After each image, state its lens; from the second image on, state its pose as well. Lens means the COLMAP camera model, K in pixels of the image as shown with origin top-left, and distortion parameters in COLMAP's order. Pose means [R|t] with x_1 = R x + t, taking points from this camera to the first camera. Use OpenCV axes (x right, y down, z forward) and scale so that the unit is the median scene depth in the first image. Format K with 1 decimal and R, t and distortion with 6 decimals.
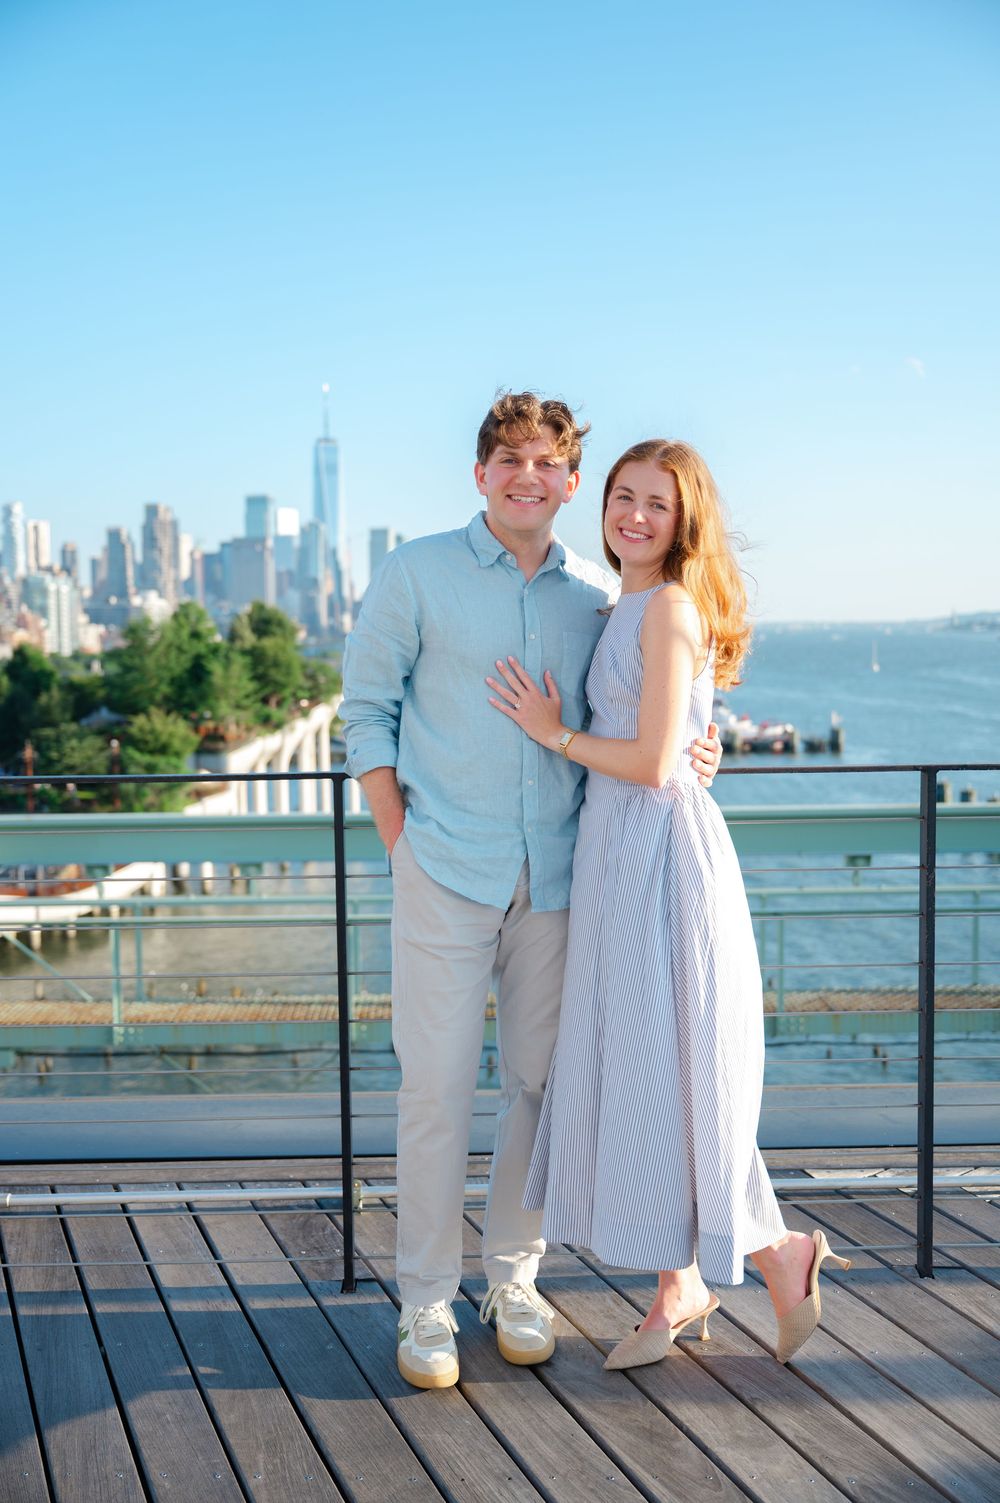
lens RADIAL K [[1582.7, 0, 500.0], [0, 1582.7, 751.5], [0, 0, 1]] dist [0.021096, 0.014739]
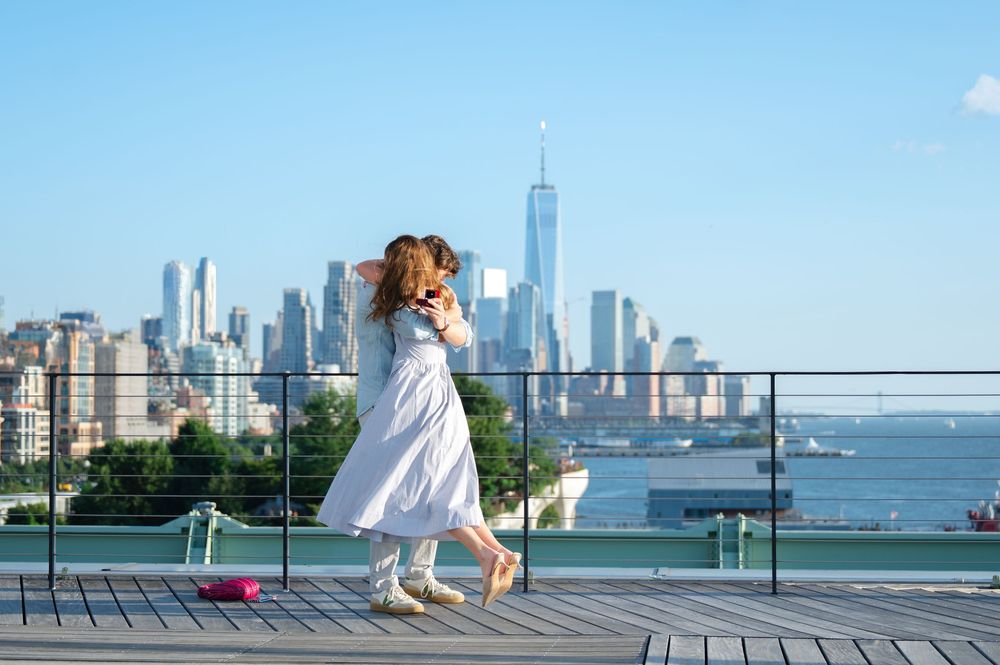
lens RADIAL K [[2128.3, 0, 500.0], [0, 2128.3, 332.5], [0, 0, 1]] dist [-0.017920, 0.184708]
pose [[0.991741, 0.006055, -0.128111, 0.014902], [-0.021573, 0.992528, -0.120095, 0.018561], [0.126427, 0.121866, 0.984462, -0.119878]]
